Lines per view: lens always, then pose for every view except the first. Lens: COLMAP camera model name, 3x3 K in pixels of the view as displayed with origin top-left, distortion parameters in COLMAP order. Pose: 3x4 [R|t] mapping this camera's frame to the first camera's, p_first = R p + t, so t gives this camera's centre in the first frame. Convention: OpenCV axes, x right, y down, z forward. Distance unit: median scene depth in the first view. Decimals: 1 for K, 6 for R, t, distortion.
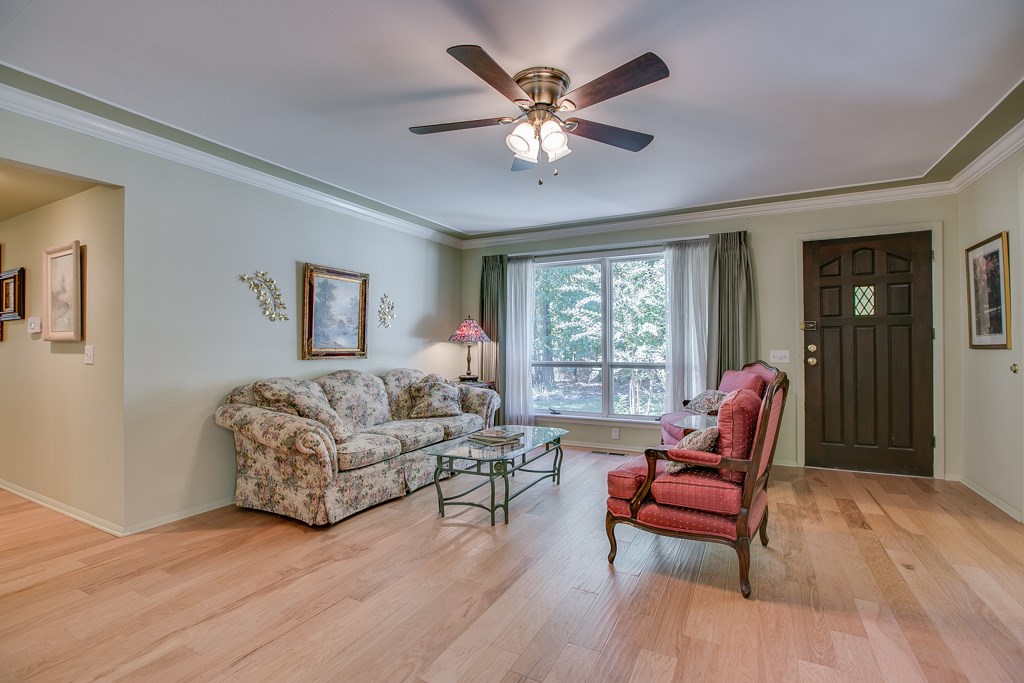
lens RADIAL K [[473.2, 0, 527.1], [0, 473.2, 339.4], [0, 0, 1]] dist [-0.050301, 0.017495]
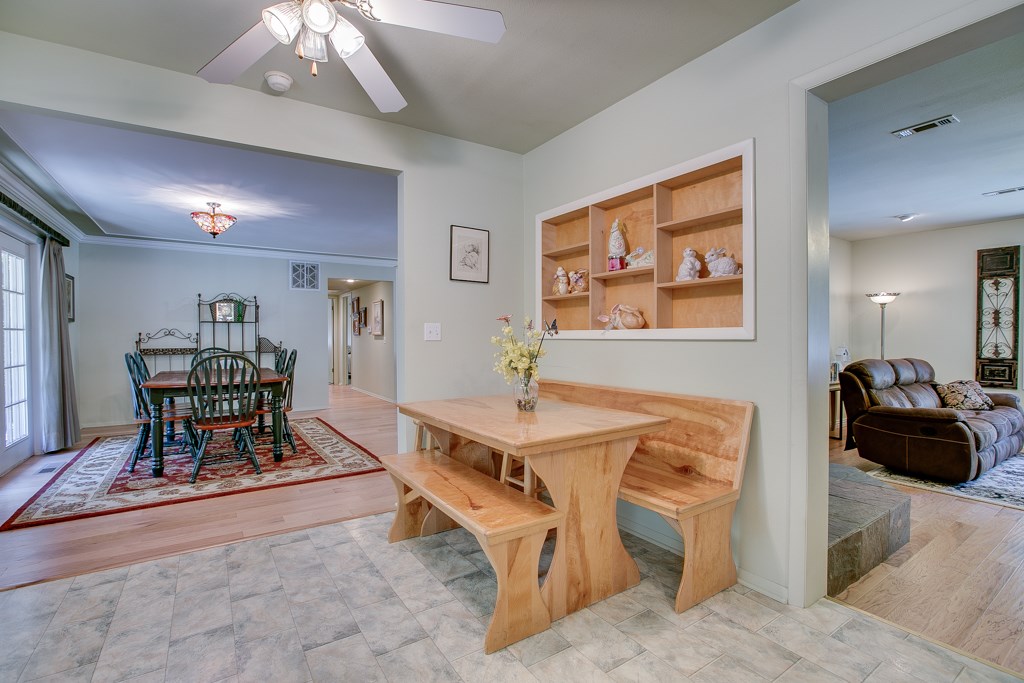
lens RADIAL K [[473.2, 0, 518.4], [0, 473.2, 342.4], [0, 0, 1]] dist [-0.050301, 0.017495]
pose [[0.877906, 0.008189, -0.478763, 0.946303], [0.001046, 0.999819, 0.019021, -0.005420], [0.478832, -0.017199, 0.877738, -0.945773]]
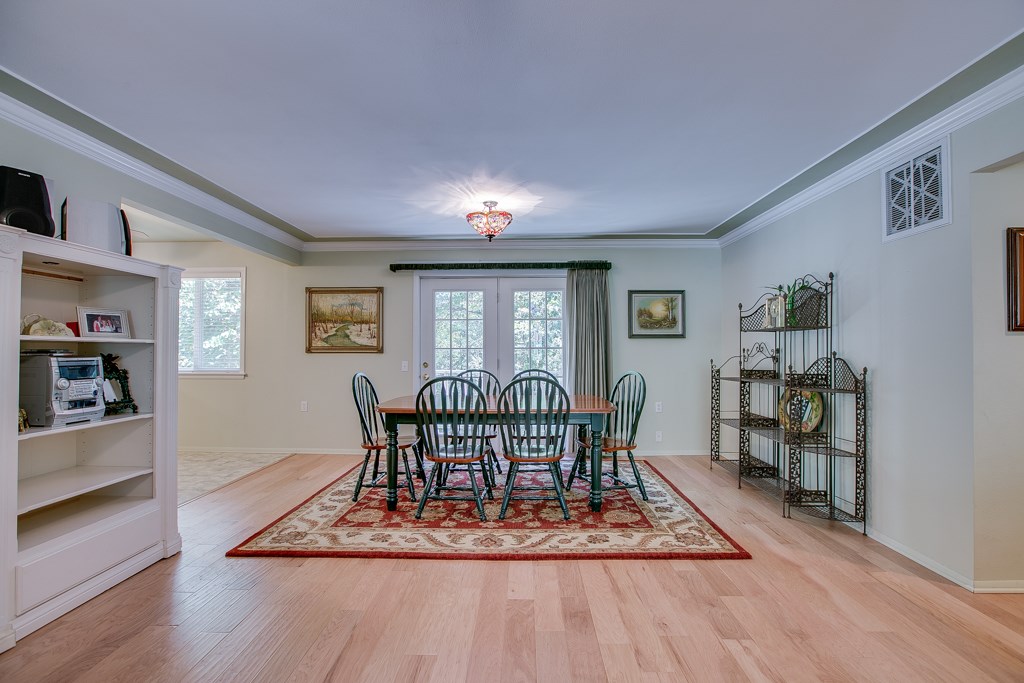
lens RADIAL K [[473.2, 0, 513.6], [0, 473.2, 341.8], [0, 0, 1]] dist [-0.050301, 0.017495]
pose [[-0.897441, -0.002067, -0.441130, 0.045648], [0.007306, 0.999782, -0.019547, -0.008914], [0.441074, -0.020765, -0.897230, 0.797364]]
